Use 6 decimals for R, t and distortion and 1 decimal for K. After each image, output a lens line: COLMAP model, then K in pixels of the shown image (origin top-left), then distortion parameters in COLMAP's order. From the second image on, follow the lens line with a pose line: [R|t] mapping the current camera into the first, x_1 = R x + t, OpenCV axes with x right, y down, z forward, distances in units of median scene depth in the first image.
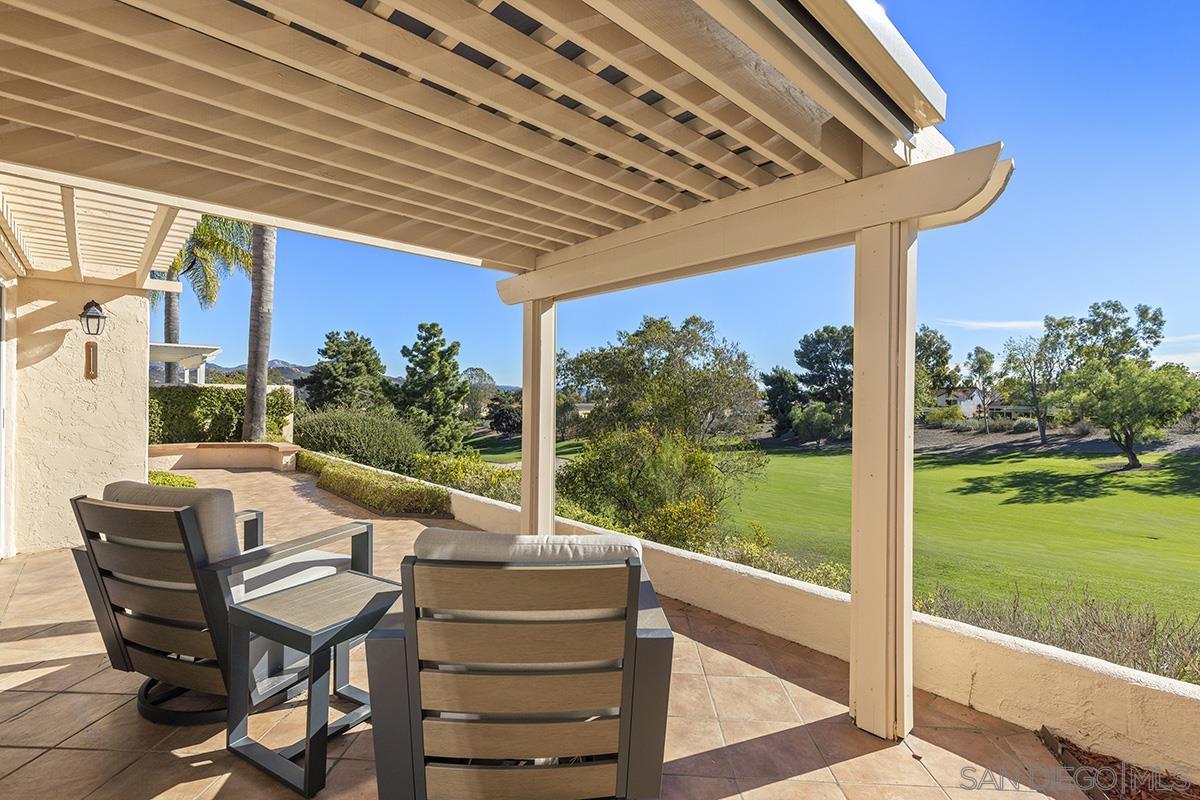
lens RADIAL K [[532.9, 0, 604.8], [0, 532.9, 389.4], [0, 0, 1]] dist [0.000577, -0.000707]
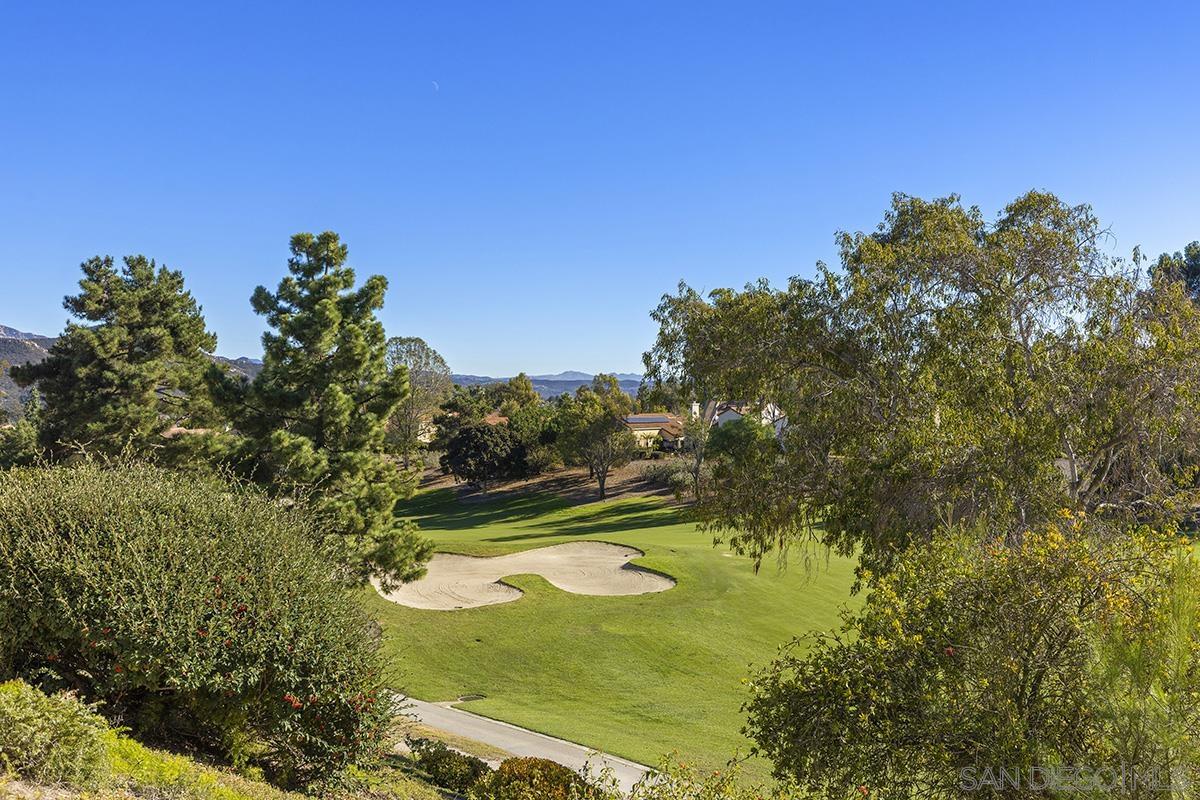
lens RADIAL K [[1139.1, 0, 602.0], [0, 1139.1, 376.8], [0, 0, 1]] dist [0.005202, -0.000124]
pose [[0.998042, -0.005778, -0.062278, -0.044798], [0.005503, 0.999974, -0.004579, -0.004235], [0.062303, 0.004227, 0.998048, 0.104156]]
